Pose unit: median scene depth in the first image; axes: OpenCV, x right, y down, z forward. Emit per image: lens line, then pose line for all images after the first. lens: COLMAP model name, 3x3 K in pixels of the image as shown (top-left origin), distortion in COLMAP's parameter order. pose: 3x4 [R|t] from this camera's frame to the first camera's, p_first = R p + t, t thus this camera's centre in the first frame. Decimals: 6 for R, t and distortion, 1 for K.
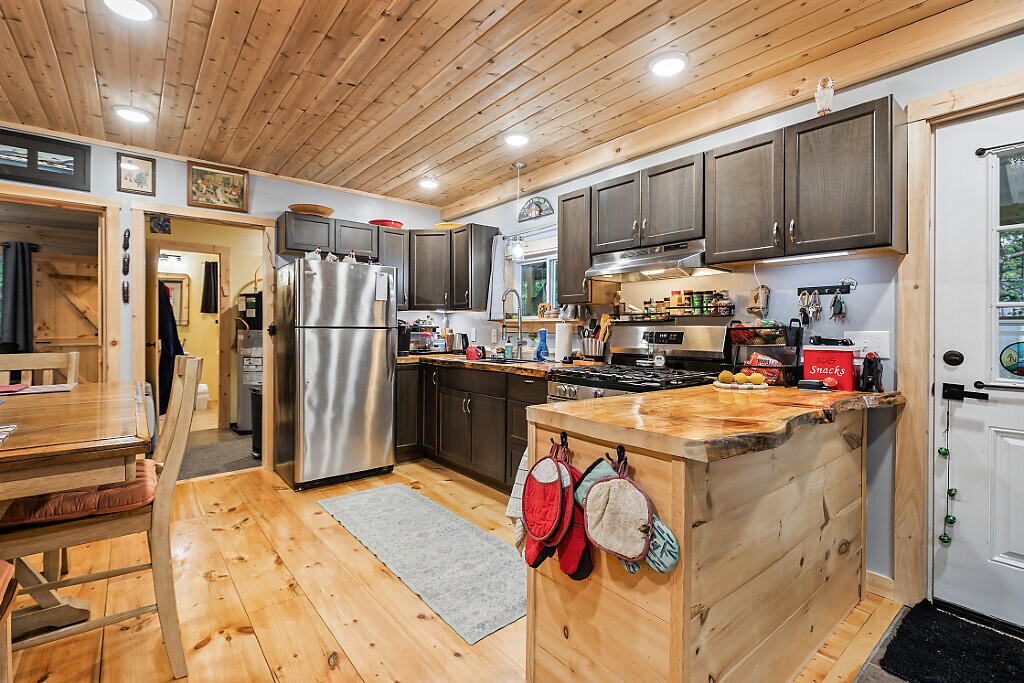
lens RADIAL K [[464.4, 0, 513.4], [0, 464.4, 326.4], [0, 0, 1]] dist [0.002072, -0.002877]
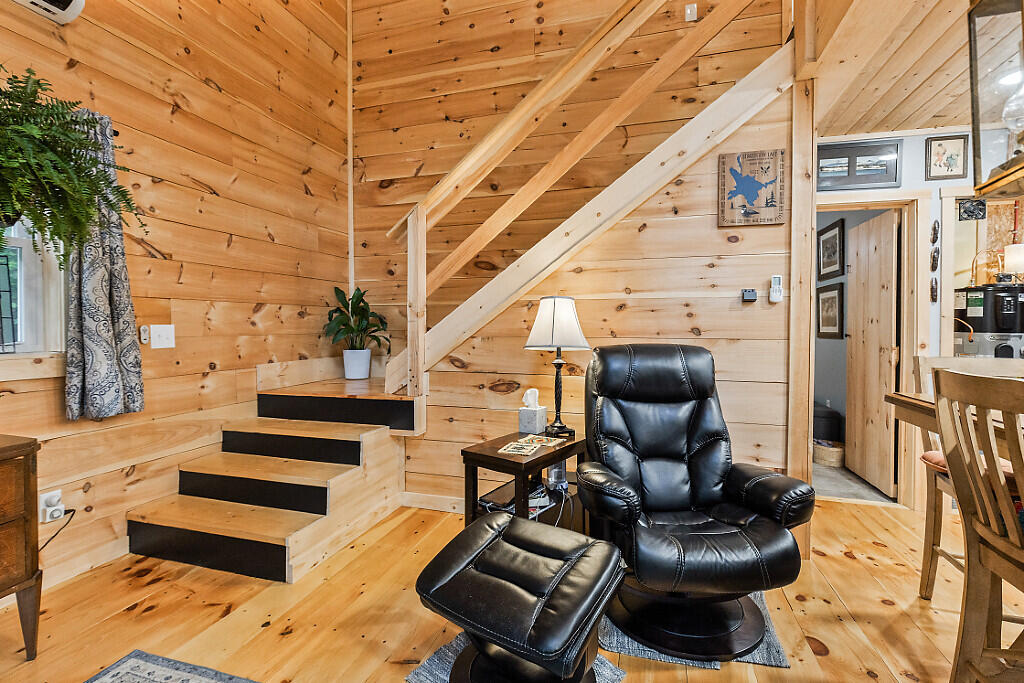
lens RADIAL K [[460.0, 0, 508.1], [0, 460.0, 330.1], [0, 0, 1]] dist [0.001530, -0.001514]
pose [[0.549538, 0.016561, -0.835305, -0.610788], [-0.008189, 0.999862, 0.014437, -0.001416], [0.835429, -0.001094, 0.549598, -0.220397]]
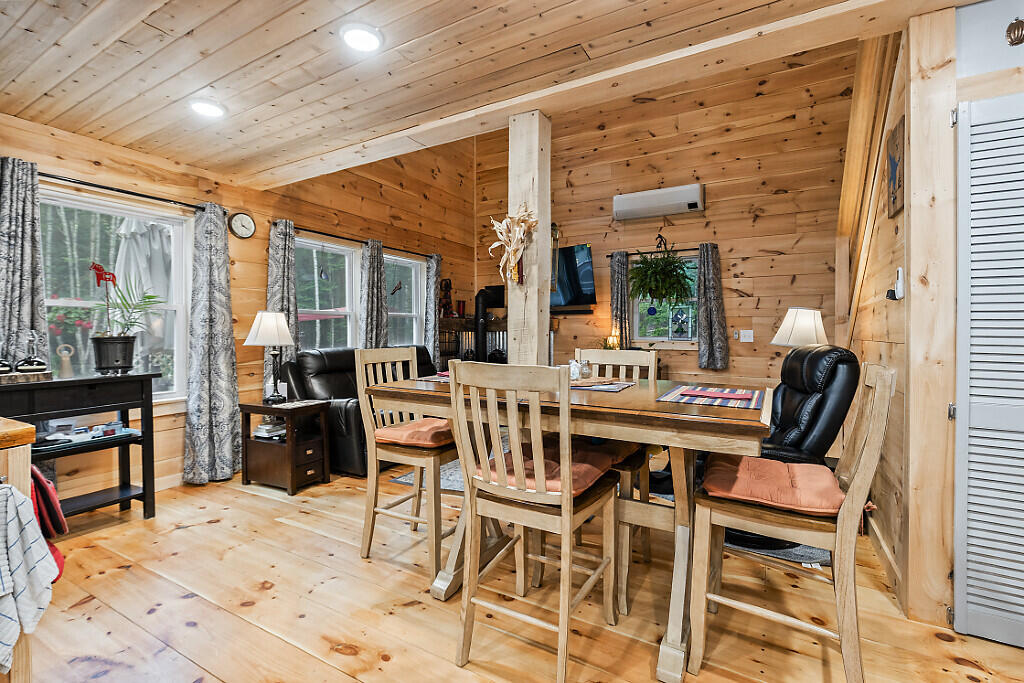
lens RADIAL K [[464.4, 0, 513.3], [0, 464.4, 331.6], [0, 0, 1]] dist [0.002072, -0.002877]
pose [[-0.934537, 0.002256, -0.355858, -0.238419], [0.000351, 0.999985, 0.005418, 0.002102], [0.355865, 0.004938, -0.934524, 1.083289]]
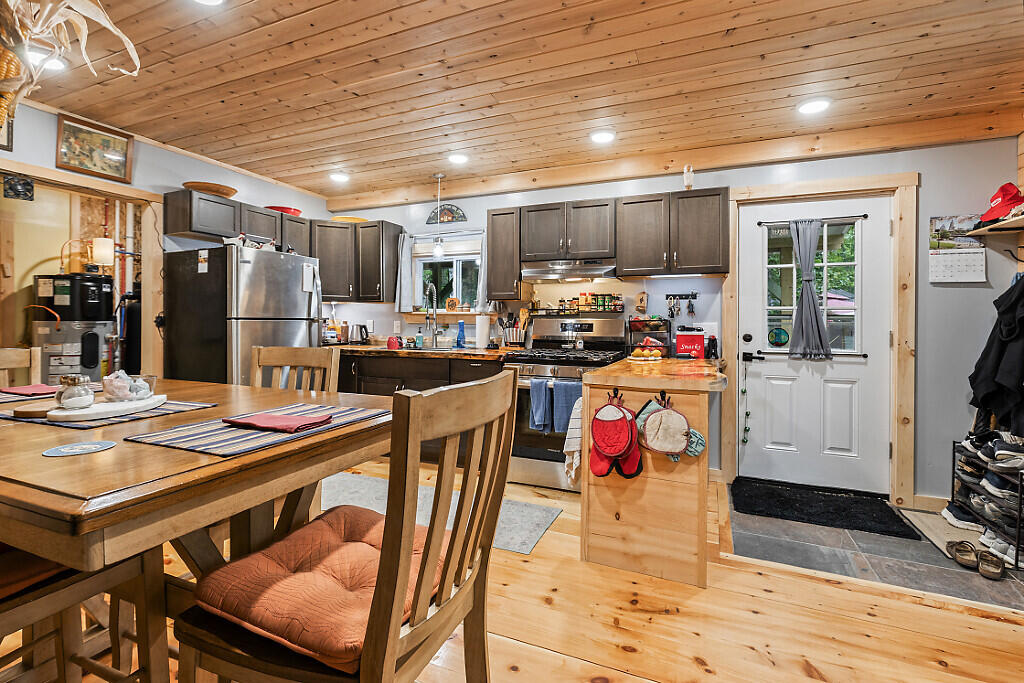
lens RADIAL K [[464.4, 0, 512.6], [0, 464.4, 315.7], [0, 0, 1]] dist [0.002072, -0.002877]
pose [[0.887259, 0.006920, 0.461220, -0.444497], [-0.004889, 0.999972, -0.005599, -0.001140], [-0.461246, 0.002713, 0.887268, -0.106028]]
